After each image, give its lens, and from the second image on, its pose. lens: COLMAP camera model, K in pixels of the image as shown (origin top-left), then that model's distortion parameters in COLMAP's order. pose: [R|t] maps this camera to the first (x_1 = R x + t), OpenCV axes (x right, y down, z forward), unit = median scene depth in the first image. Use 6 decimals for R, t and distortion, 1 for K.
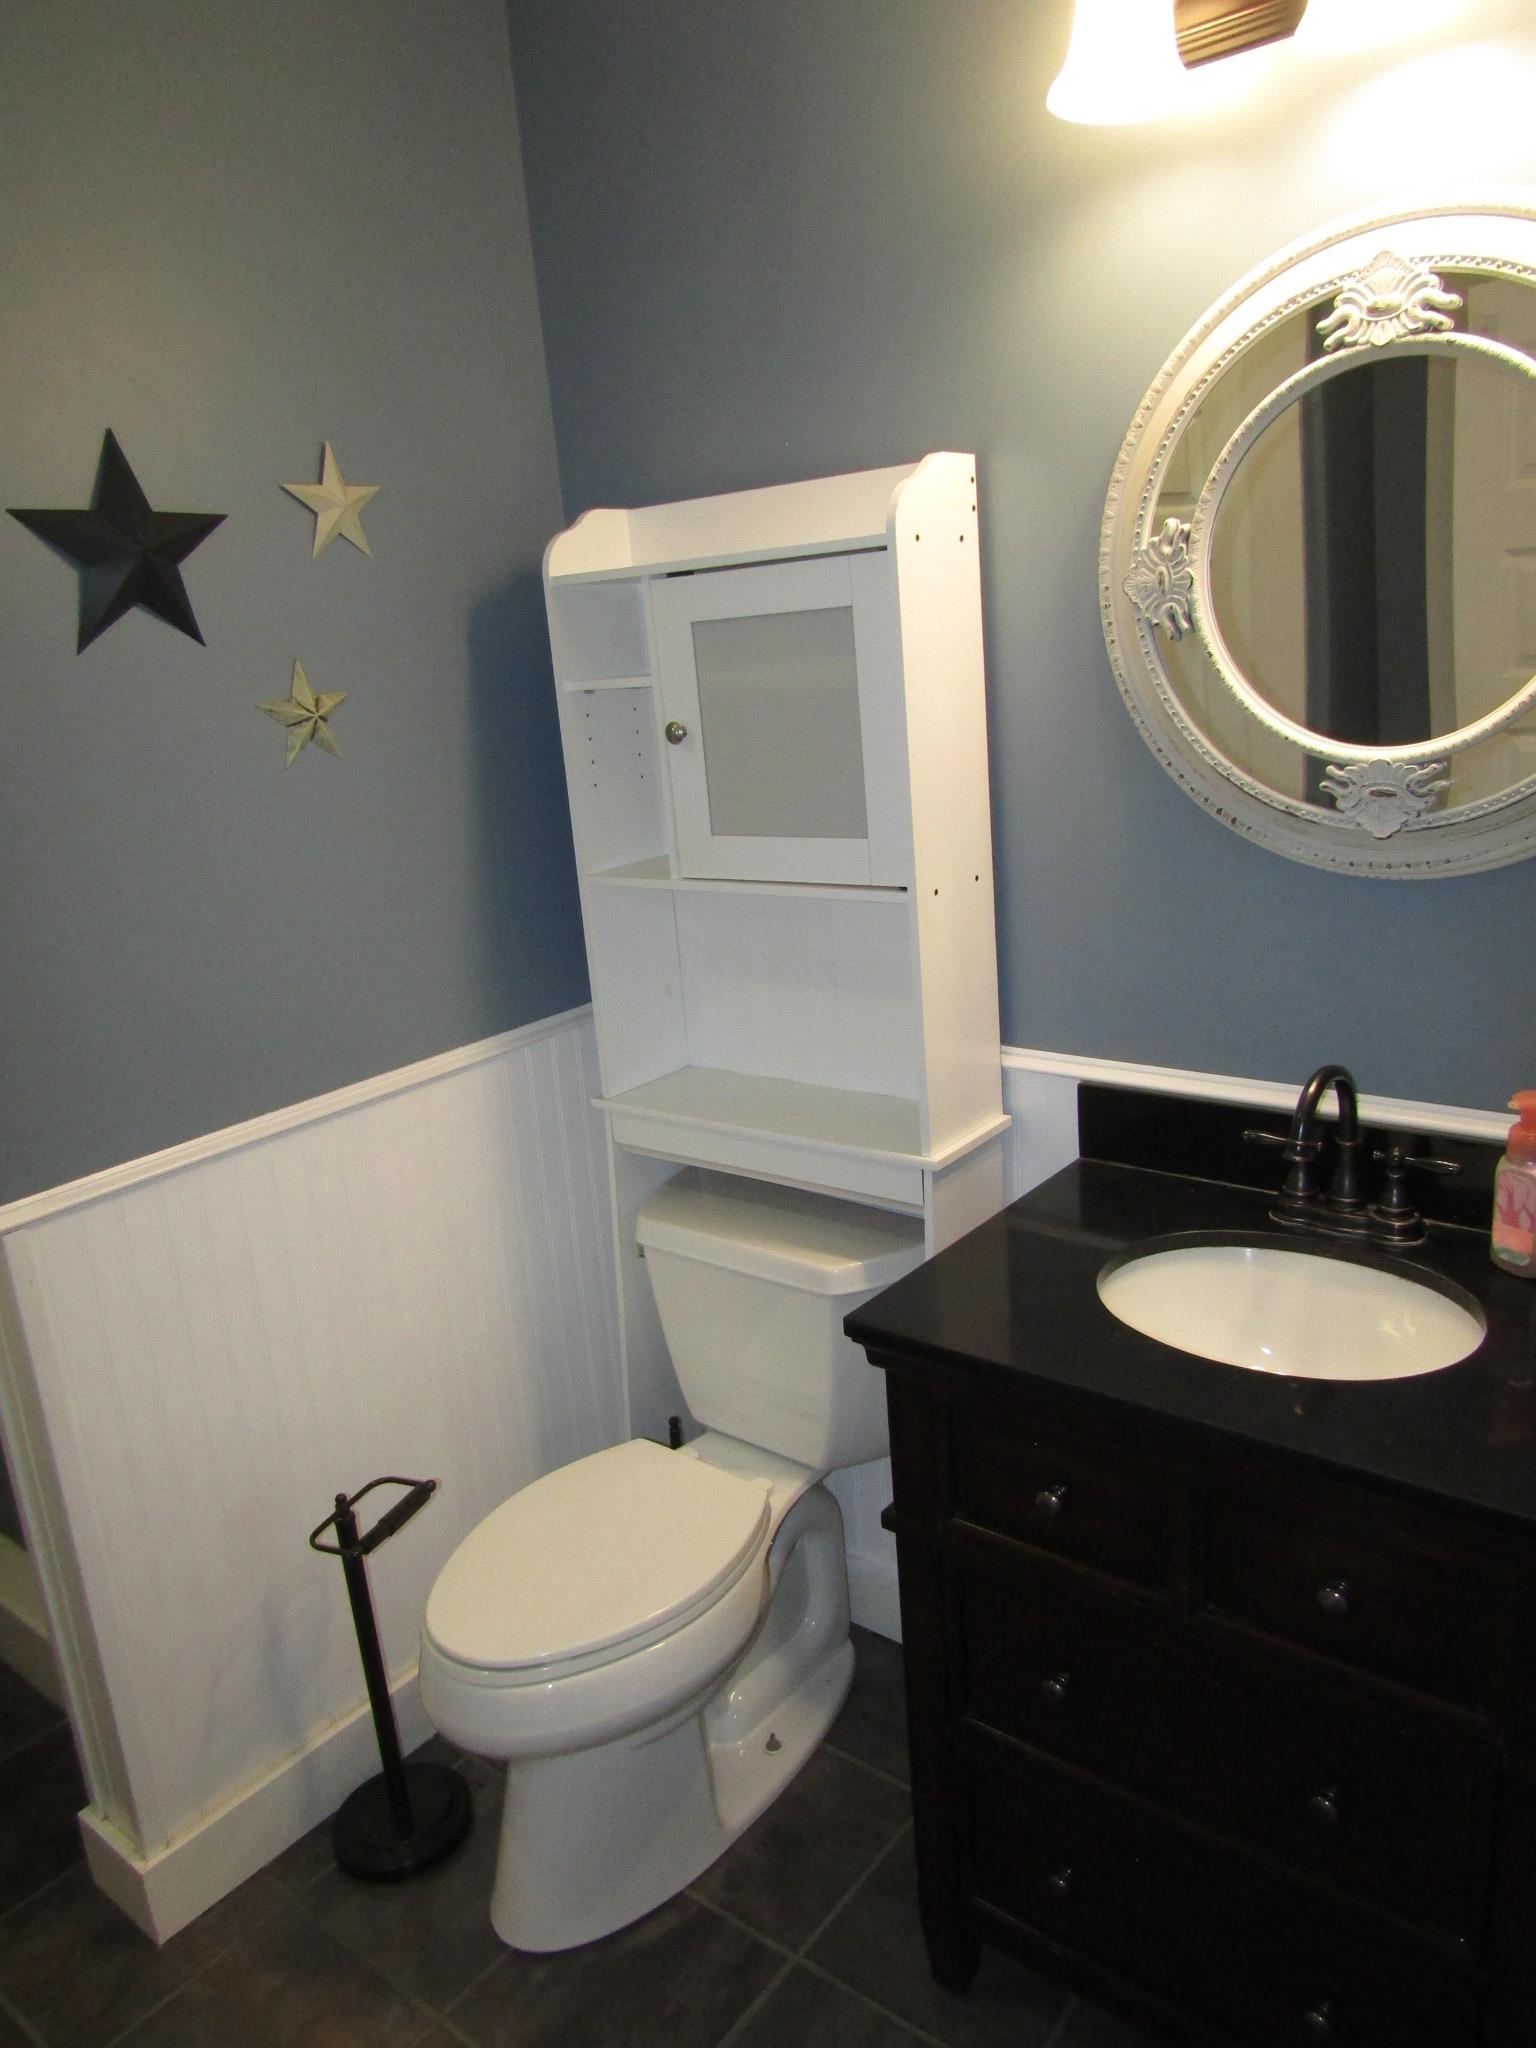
lens RADIAL K [[1454.5, 0, 766.6], [0, 1454.5, 1020.5], [0, 0, 1]] dist [-0.006824, -0.003725]
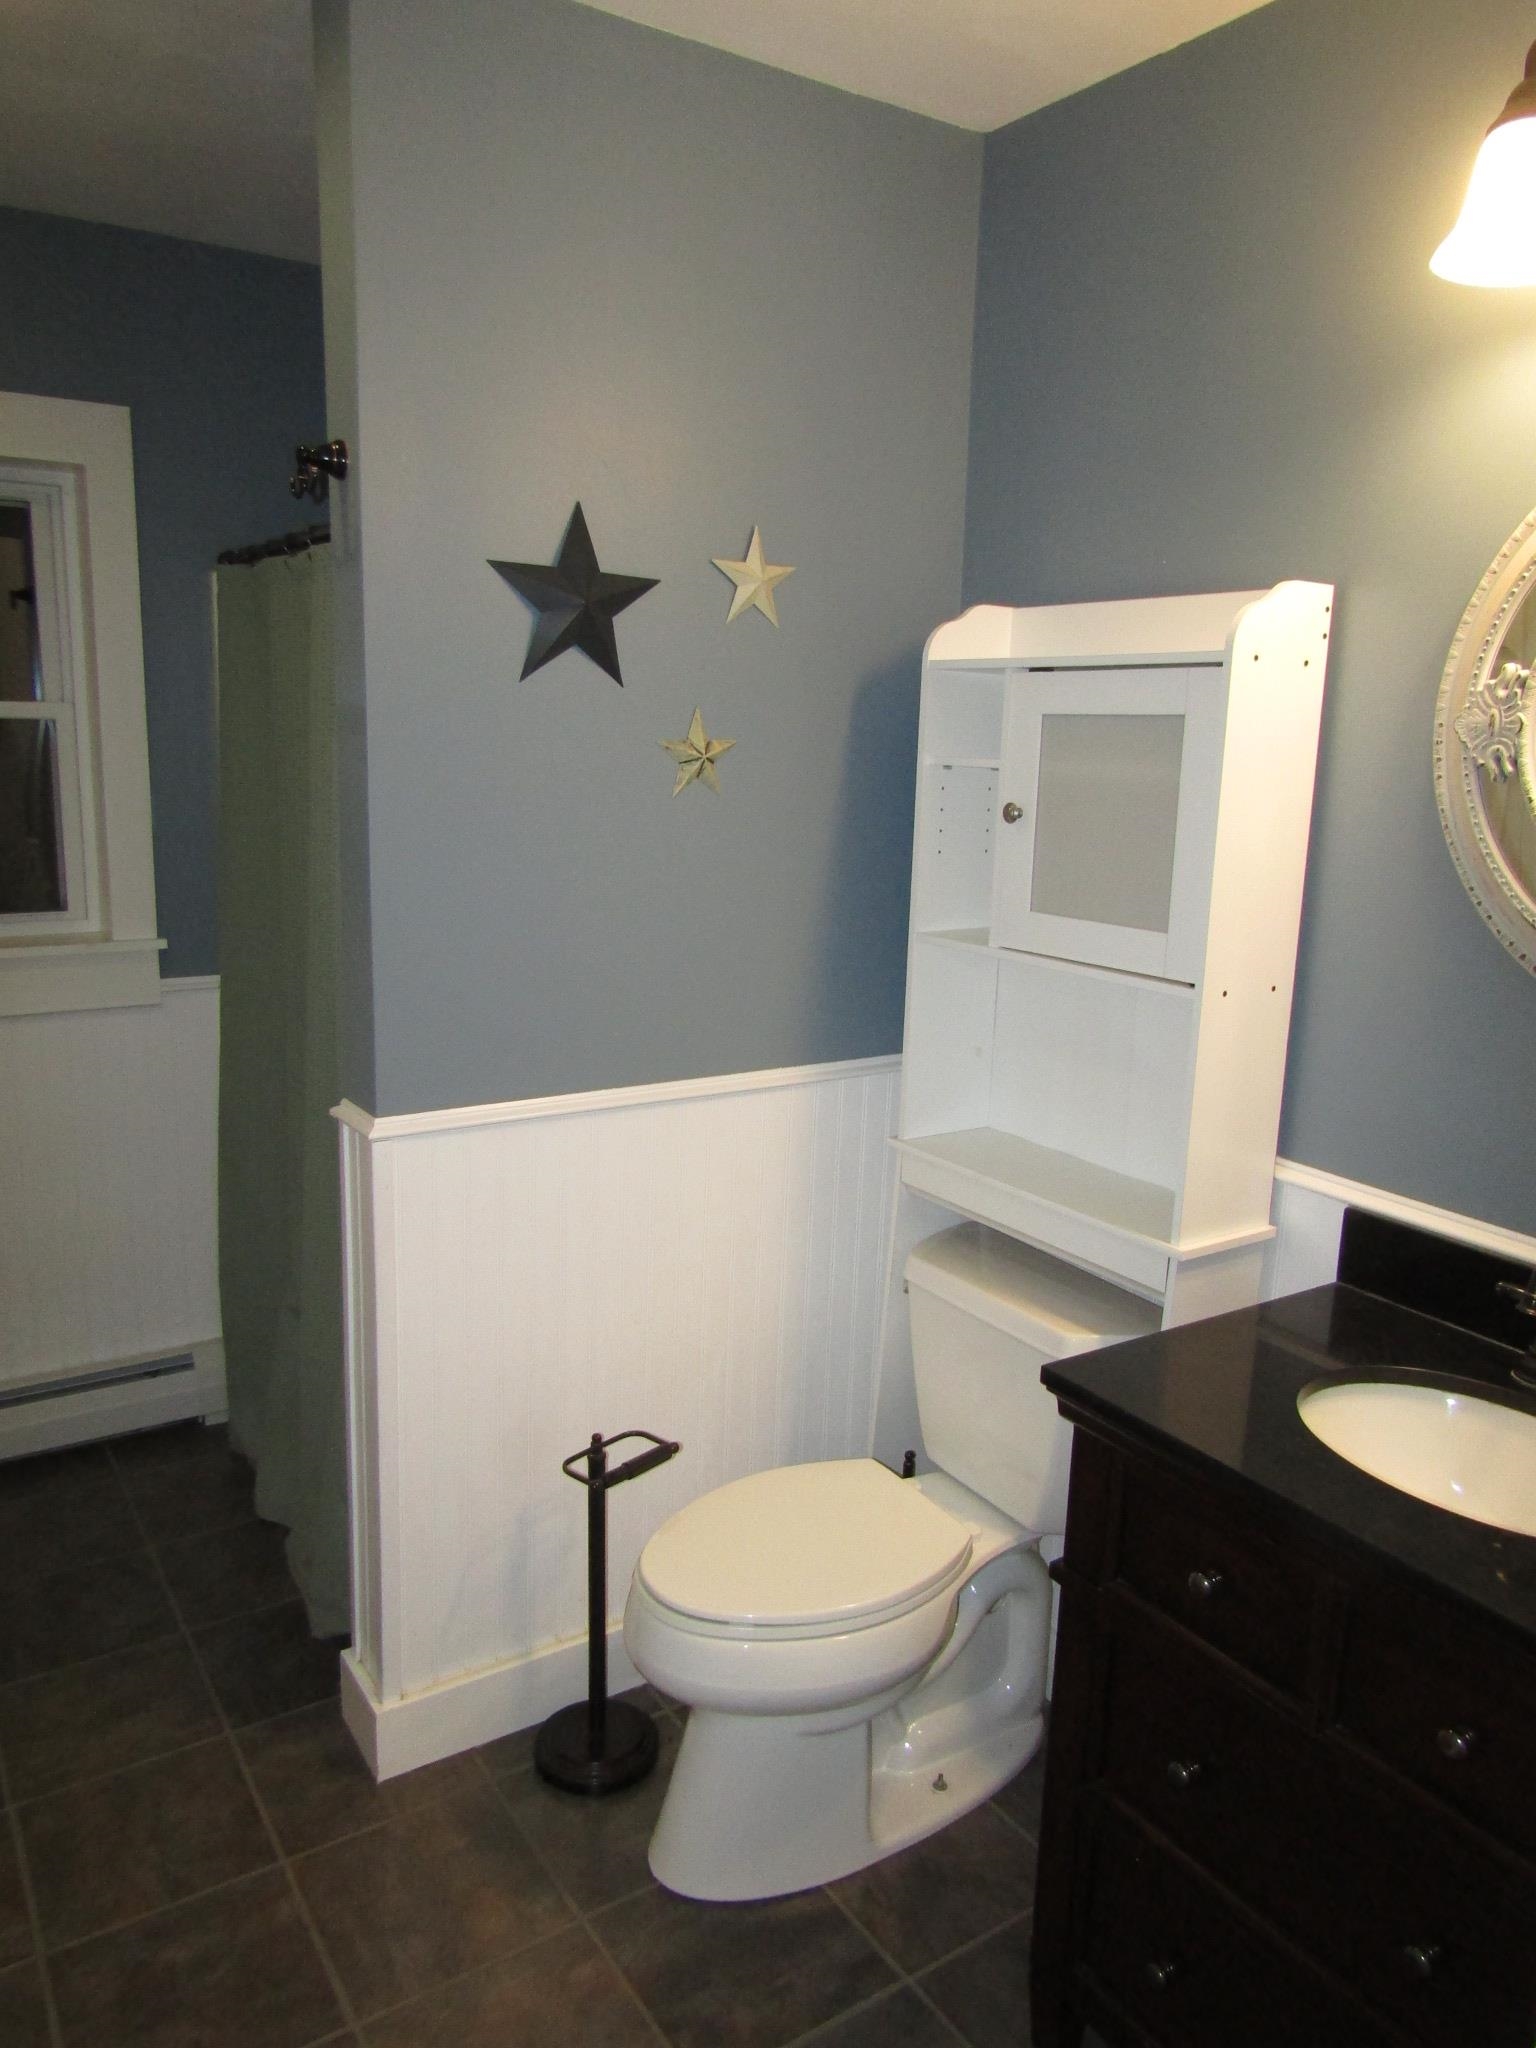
lens RADIAL K [[1451.0, 0, 768.0], [0, 1451.0, 1024.0], [0, 0, 1]] dist [-0.002364, -0.002118]
pose [[0.945492, 0.170302, -0.277563, 0.093053], [-0.185338, 0.982257, -0.028659, 0.021671], [0.267757, 0.078540, 0.960280, -0.074131]]
